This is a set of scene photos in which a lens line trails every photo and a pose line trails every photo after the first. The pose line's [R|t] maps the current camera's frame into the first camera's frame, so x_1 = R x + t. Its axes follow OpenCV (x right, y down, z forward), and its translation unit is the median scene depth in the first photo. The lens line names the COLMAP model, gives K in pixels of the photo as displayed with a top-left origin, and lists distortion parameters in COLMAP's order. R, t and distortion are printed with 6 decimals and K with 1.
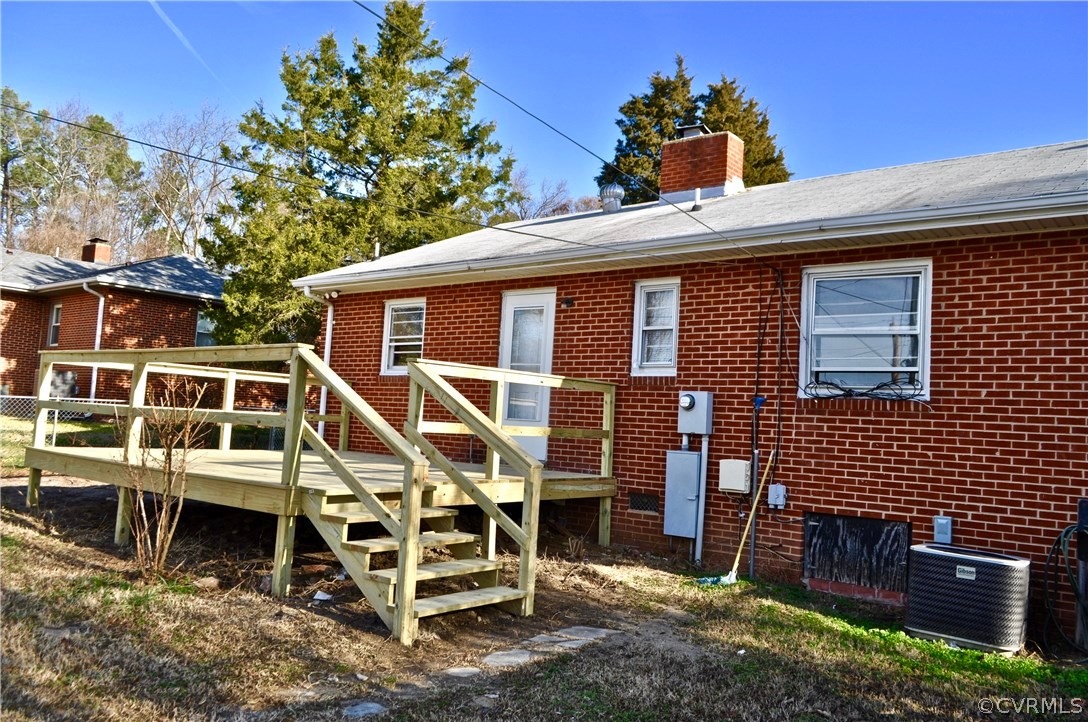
lens RADIAL K [[864.2, 0, 545.3], [0, 864.2, 371.3], [0, 0, 1]] dist [0.002936, -0.006899]
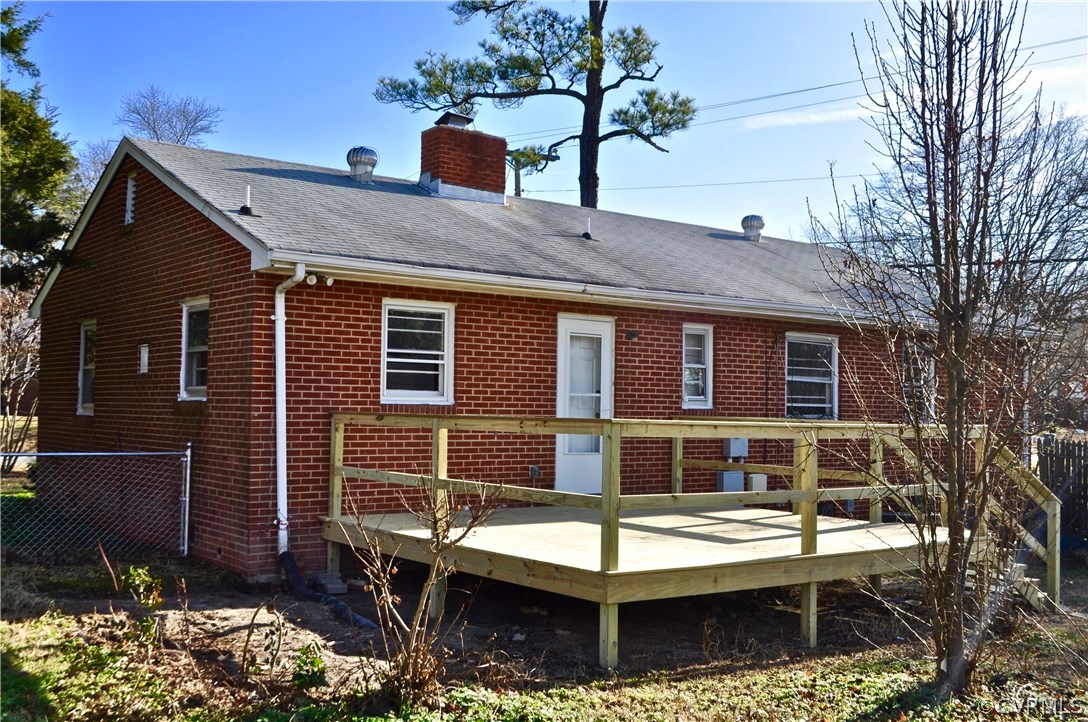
lens RADIAL K [[1108.8, 0, 542.0], [0, 1108.8, 359.1], [0, 0, 1]] dist [0.014955, 0.000000]
pose [[0.234264, -0.011834, 0.972101, -1.163046], [-0.073536, 0.996846, 0.029856, -0.076446], [-0.969388, -0.078479, 0.232655, 0.735400]]
